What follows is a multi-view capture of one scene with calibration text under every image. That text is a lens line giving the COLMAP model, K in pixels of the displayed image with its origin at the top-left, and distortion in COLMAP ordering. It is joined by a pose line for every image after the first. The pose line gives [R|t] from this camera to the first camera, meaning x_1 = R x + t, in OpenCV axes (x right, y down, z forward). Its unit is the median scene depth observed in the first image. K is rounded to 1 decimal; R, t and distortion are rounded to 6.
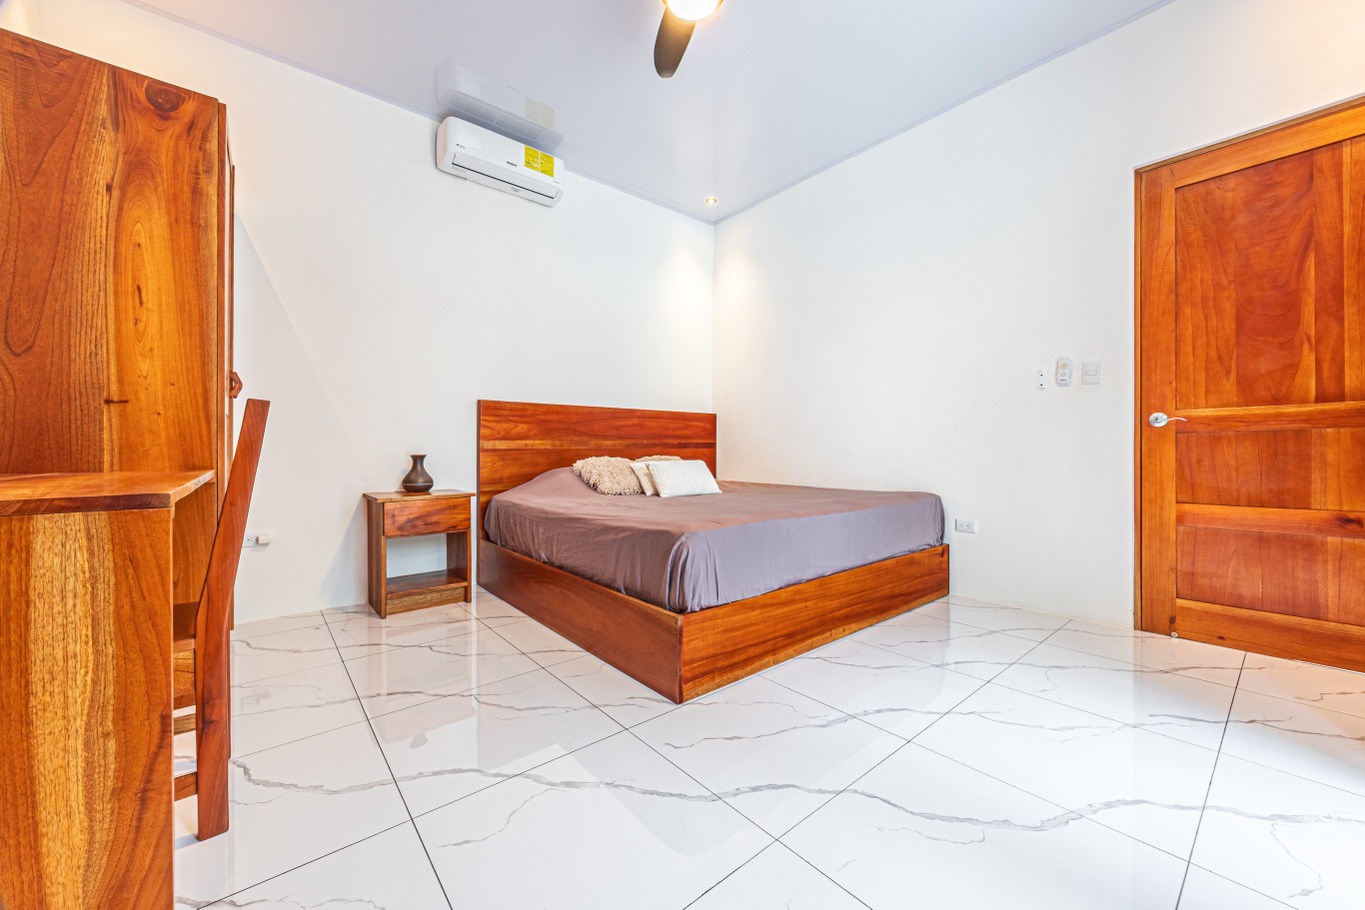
lens RADIAL K [[547.0, 0, 681.0], [0, 547.0, 457.4], [0, 0, 1]] dist [-0.009749, -0.000353]
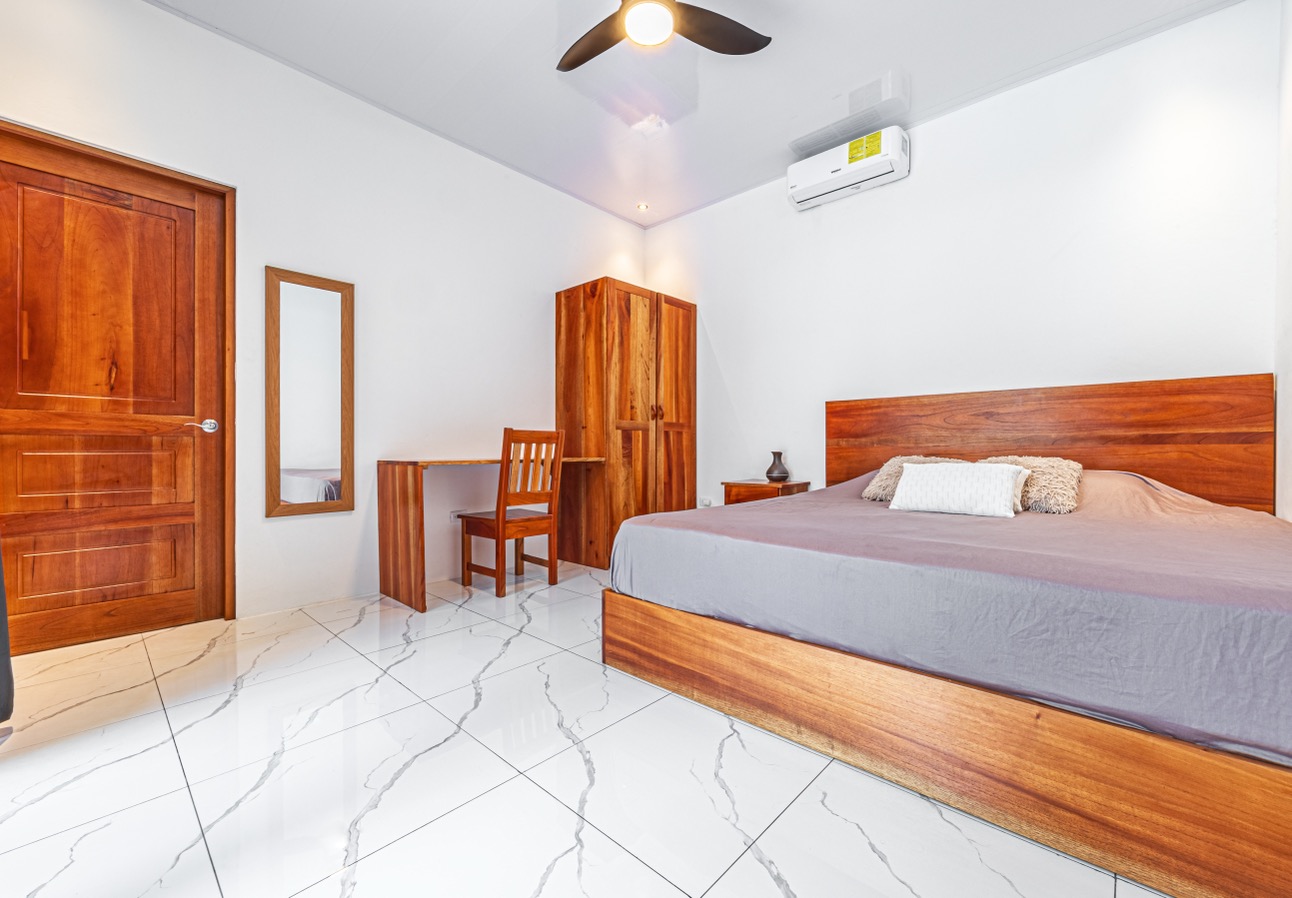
lens RADIAL K [[527.2, 0, 644.2], [0, 527.2, 445.2], [0, 0, 1]] dist [0.000117, 0.000919]
pose [[0.094286, -0.004918, -0.995533, 0.686978], [-0.011049, 0.999921, -0.005986, -0.009362], [0.995484, 0.011564, 0.094224, 0.584131]]
